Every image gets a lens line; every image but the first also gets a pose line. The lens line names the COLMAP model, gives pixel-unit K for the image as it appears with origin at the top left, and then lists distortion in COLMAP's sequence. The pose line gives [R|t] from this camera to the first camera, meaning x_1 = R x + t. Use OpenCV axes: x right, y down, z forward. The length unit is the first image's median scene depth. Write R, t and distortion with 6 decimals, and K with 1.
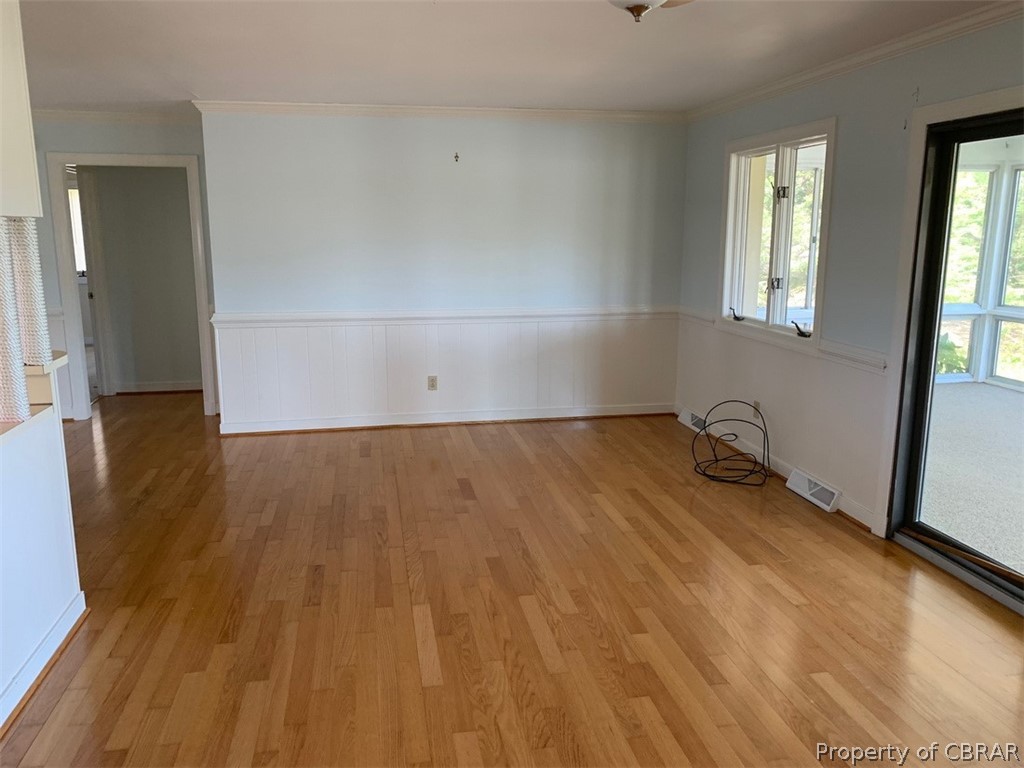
lens RADIAL K [[780.0, 0, 510.0], [0, 780.0, 382.0], [0, 0, 1]] dist [0.062845, -0.050270]
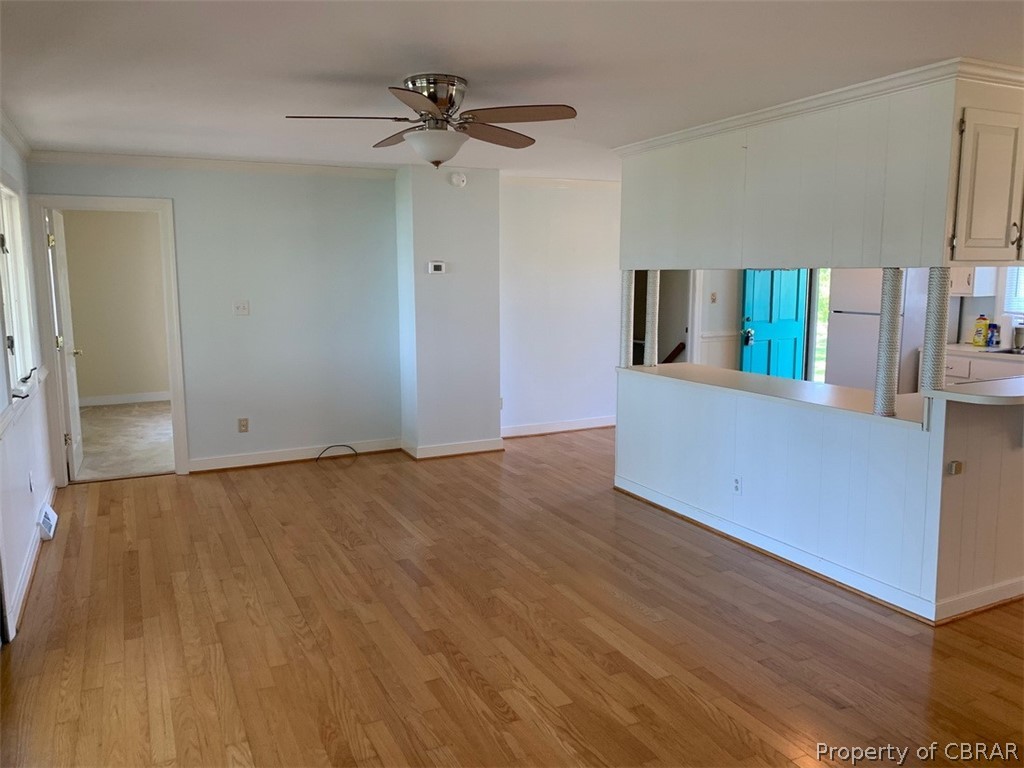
lens RADIAL K [[780.0, 0, 516.0], [0, 780.0, 379.7], [0, 0, 1]] dist [0.062845, -0.050270]
pose [[-0.958914, 0.045816, -0.279974, 0.326936], [-0.048815, 0.945509, 0.321915, -0.373268], [0.279467, 0.322356, -0.904425, 1.813135]]
